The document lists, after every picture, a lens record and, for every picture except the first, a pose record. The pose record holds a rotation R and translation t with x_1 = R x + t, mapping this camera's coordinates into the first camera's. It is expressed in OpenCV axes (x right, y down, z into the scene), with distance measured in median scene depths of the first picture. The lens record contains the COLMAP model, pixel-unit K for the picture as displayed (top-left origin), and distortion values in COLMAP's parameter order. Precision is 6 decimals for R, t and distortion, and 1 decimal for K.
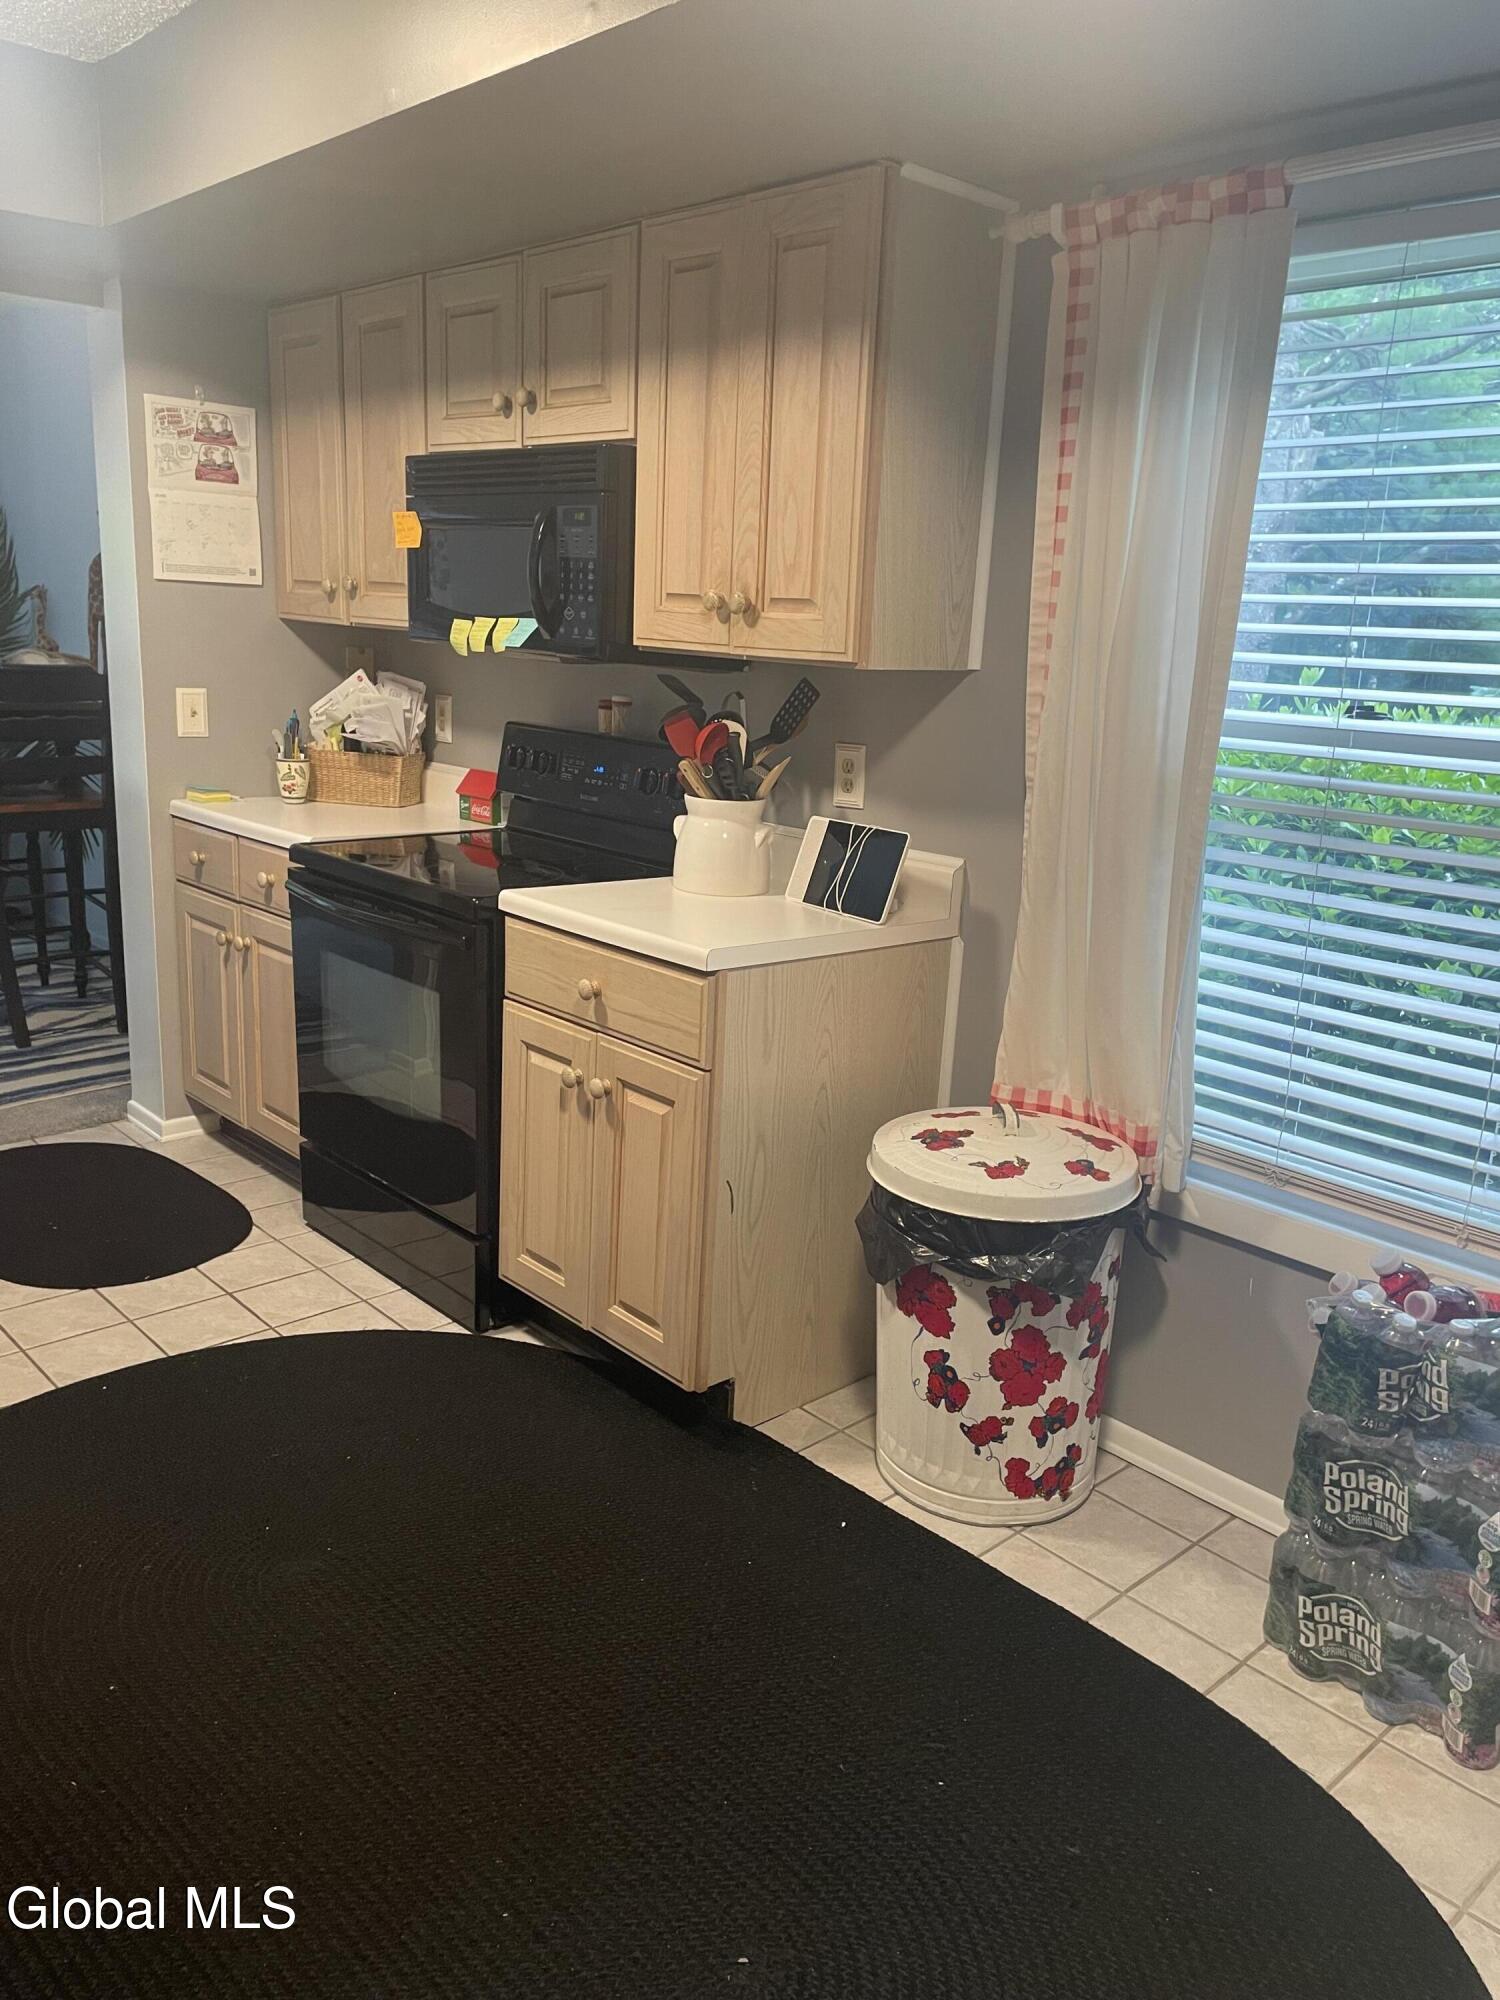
lens RADIAL K [[1497.0, 0, 746.5], [0, 1497.0, 1020.8], [0, 0, 1]] dist [0.083729, -0.111753]
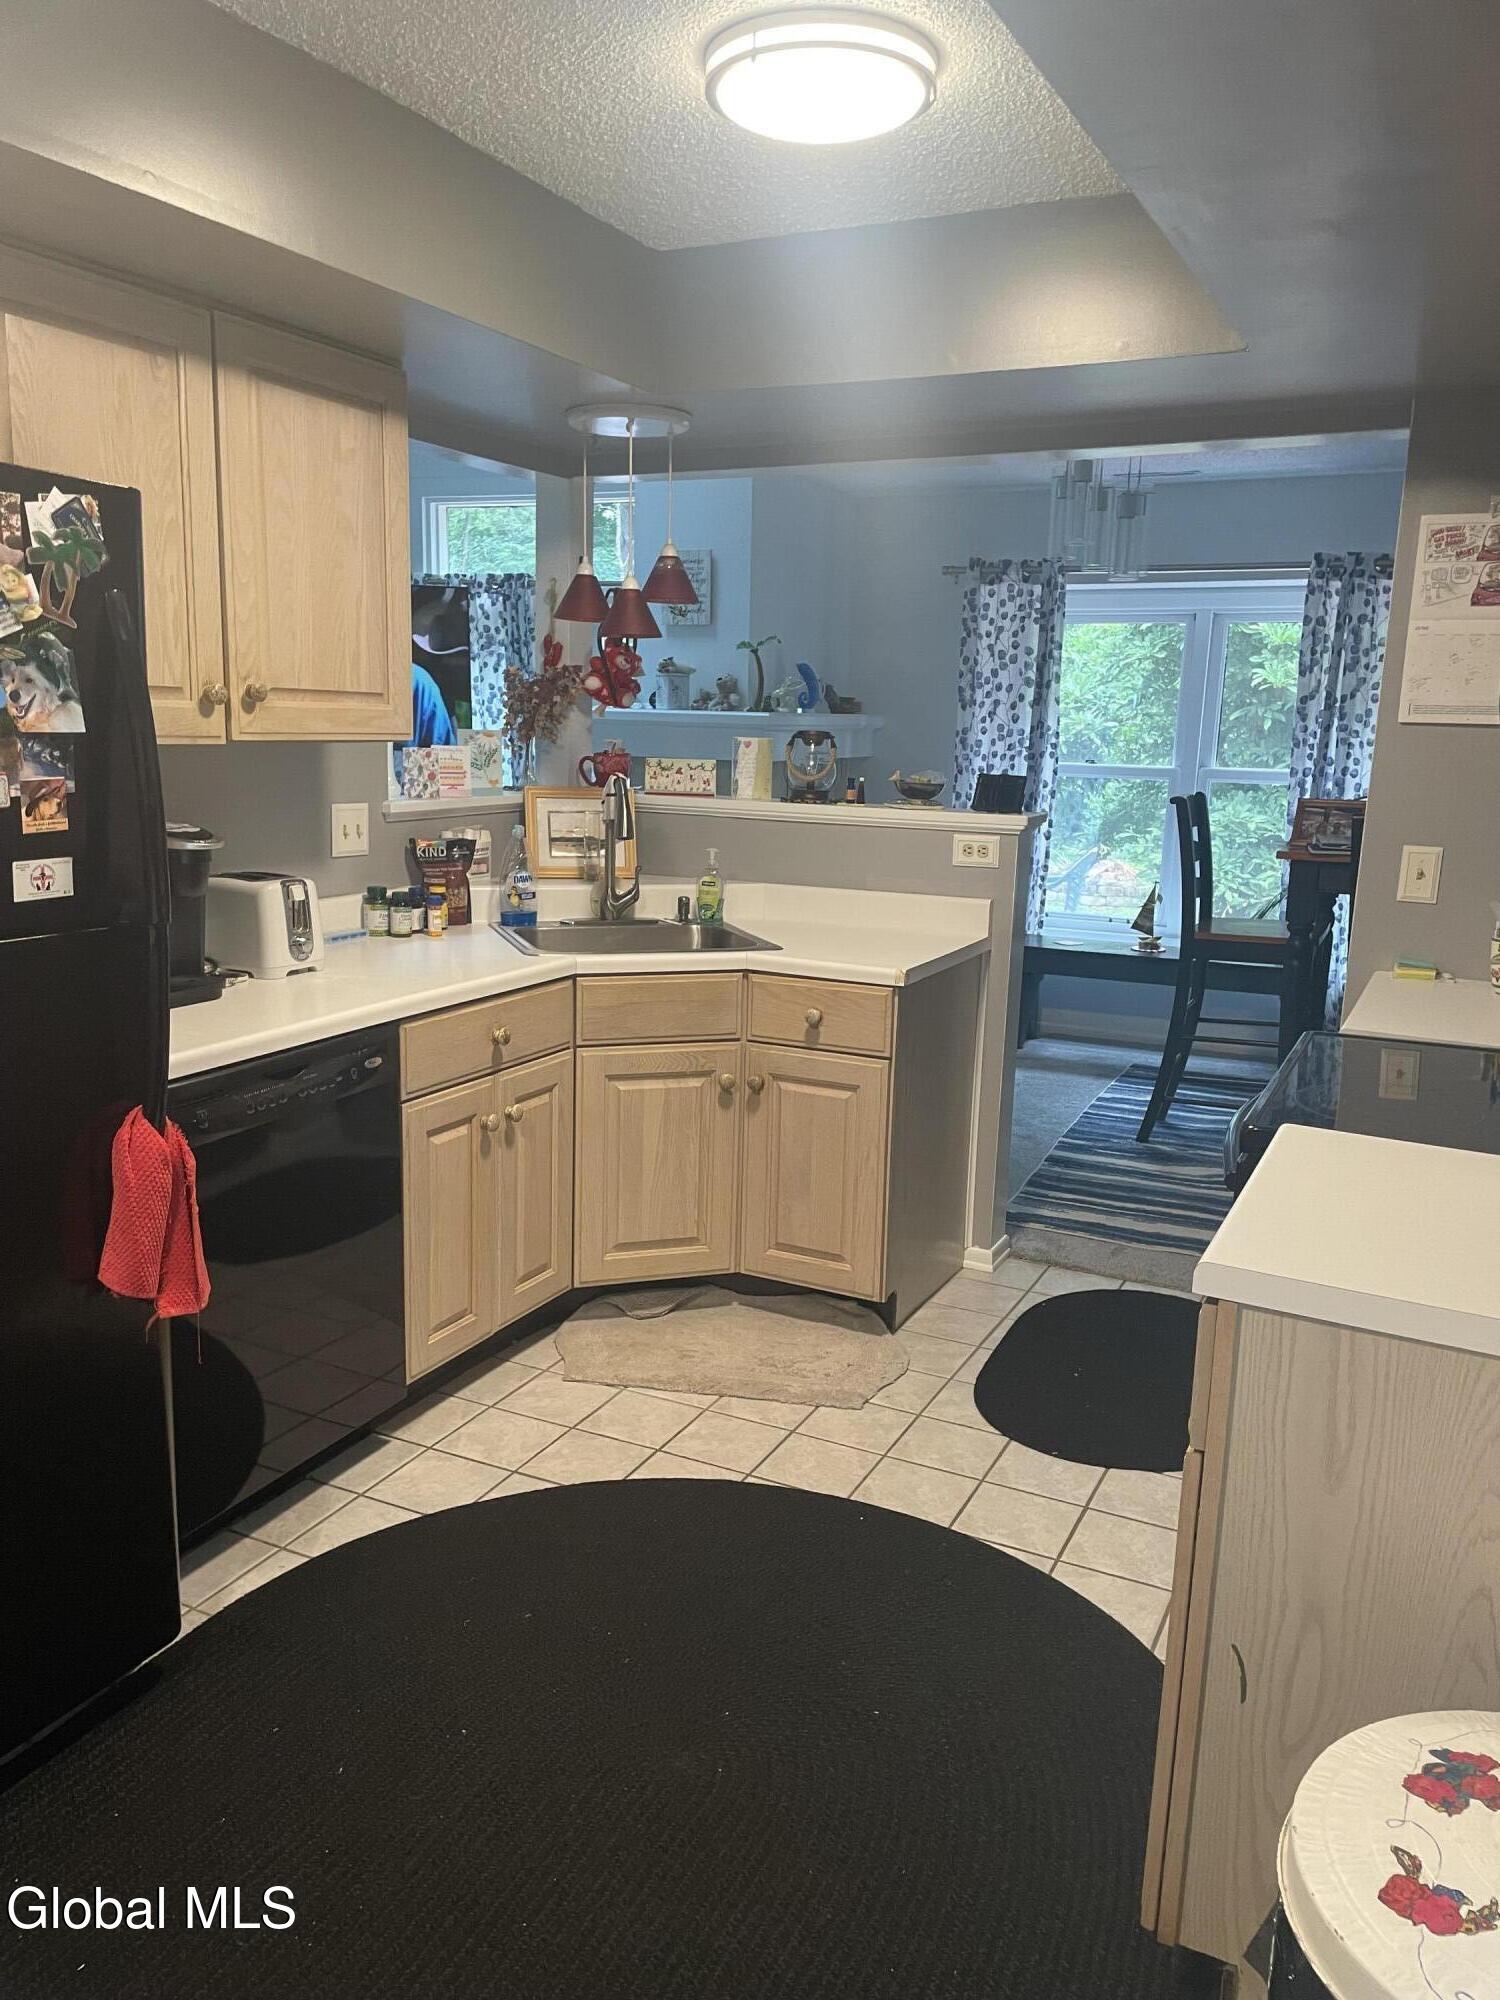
lens RADIAL K [[1497.0, 0, 746.5], [0, 1497.0, 1020.8], [0, 0, 1]] dist [0.083729, -0.111753]
pose [[0.356529, 0.152620, -0.921734, 0.307653], [-0.244542, 0.967417, 0.065594, -0.090697], [0.901713, 0.202017, 0.382234, 0.362651]]
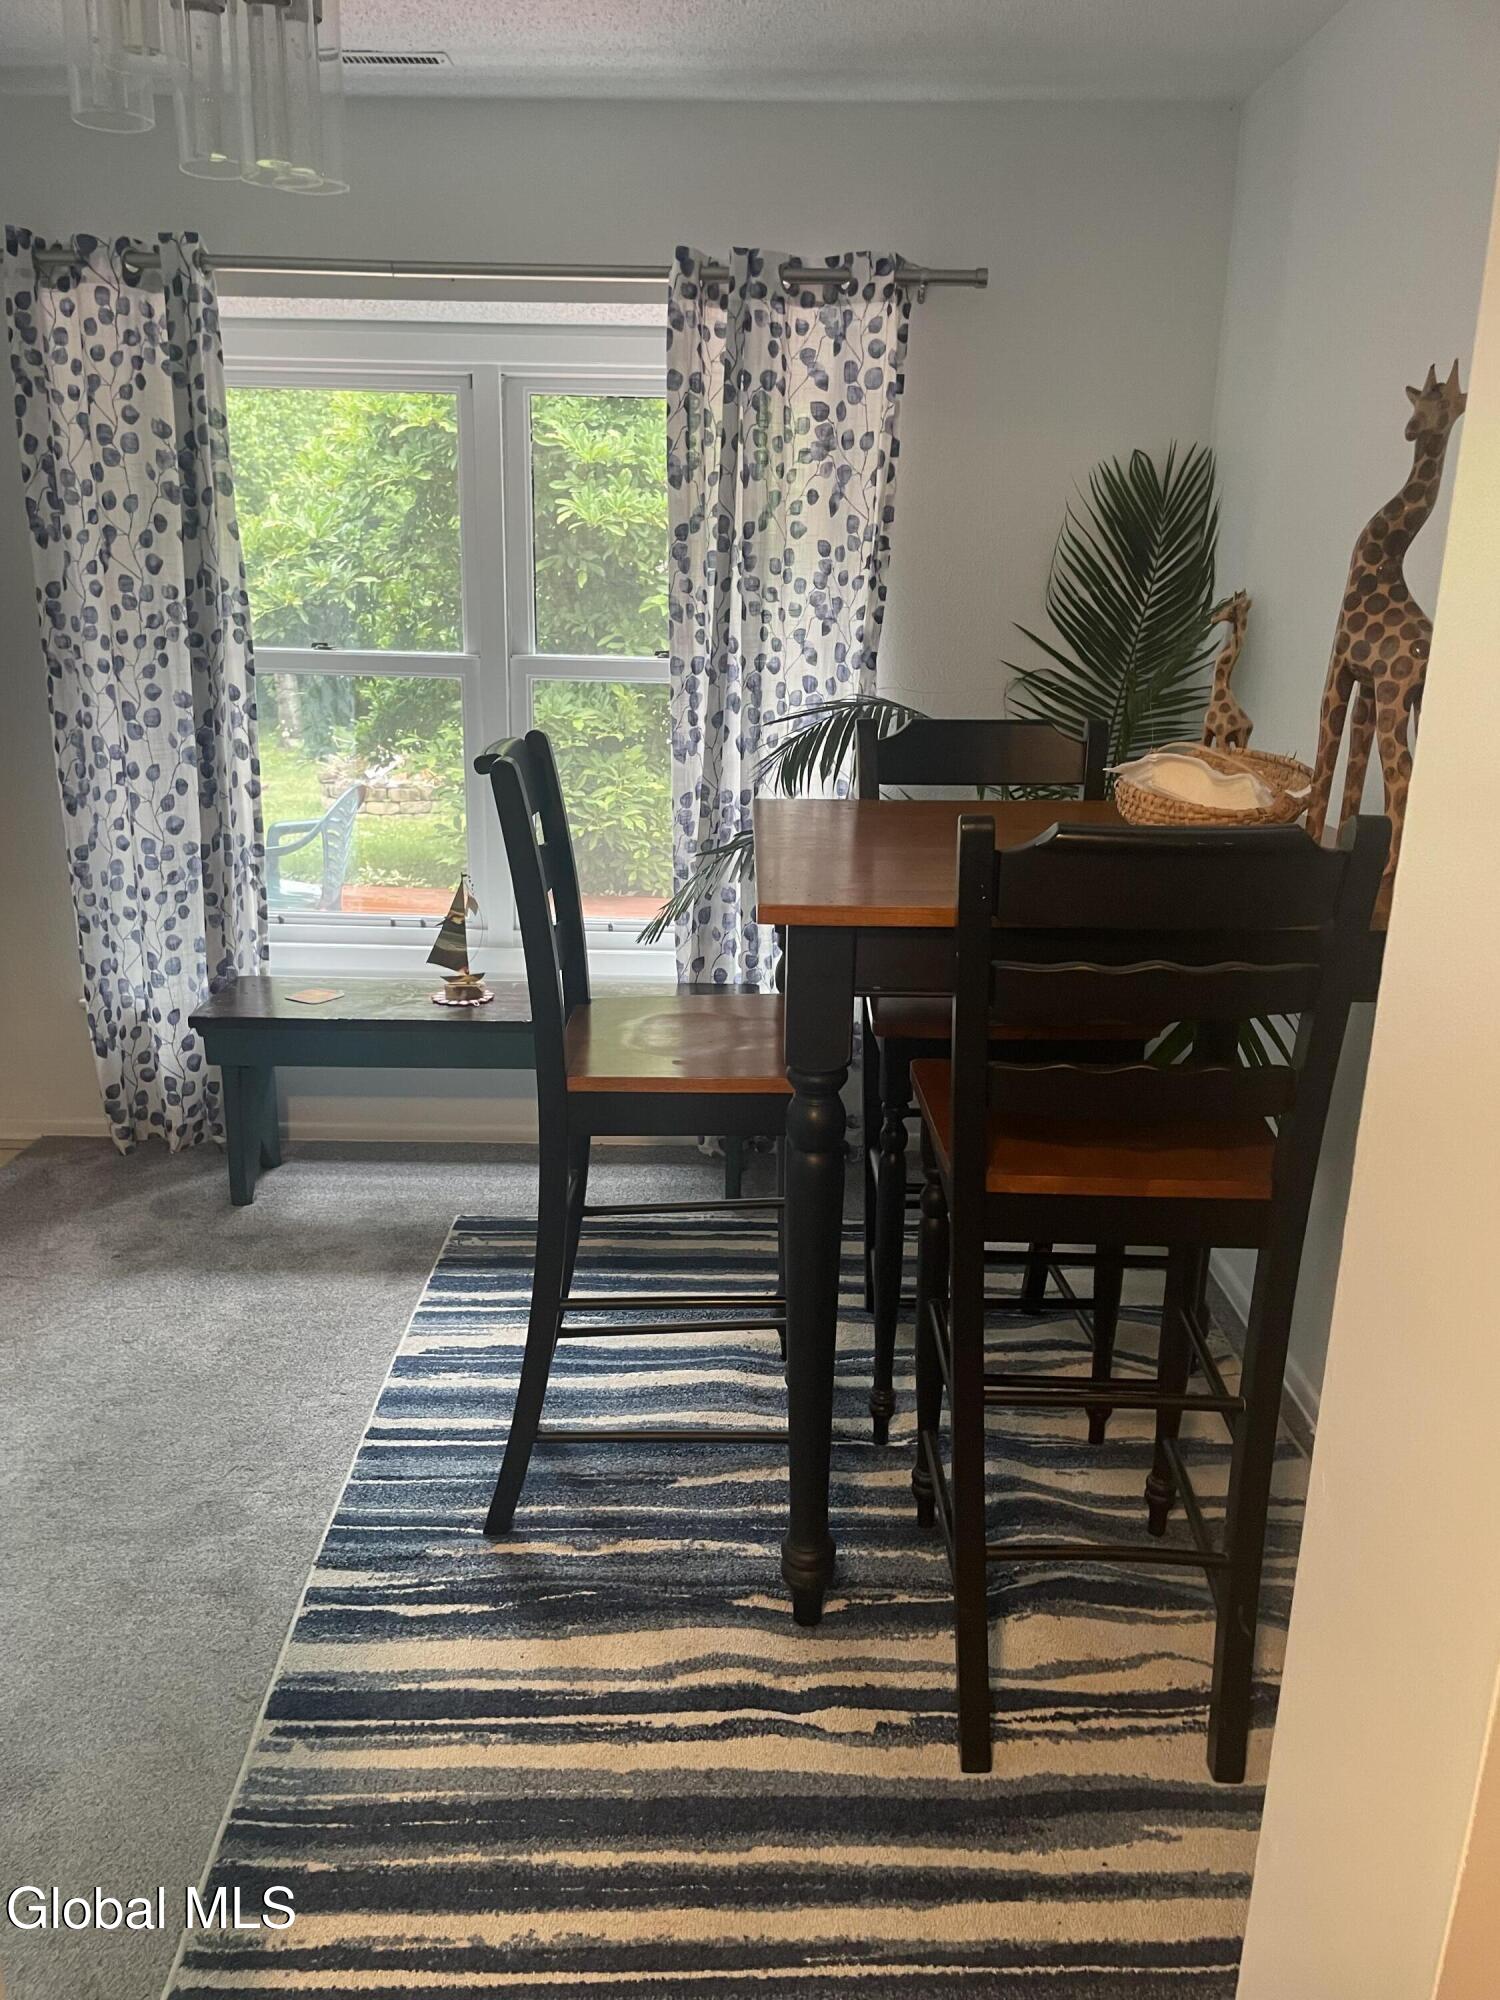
lens RADIAL K [[1497.0, 0, 746.5], [0, 1497.0, 1020.8], [0, 0, 1]] dist [0.083729, -0.111753]
pose [[0.730310, 0.158238, -0.664536, -0.366632], [-0.157696, 0.985578, 0.061379, -0.240204], [0.664665, 0.059969, 0.744731, 0.834084]]
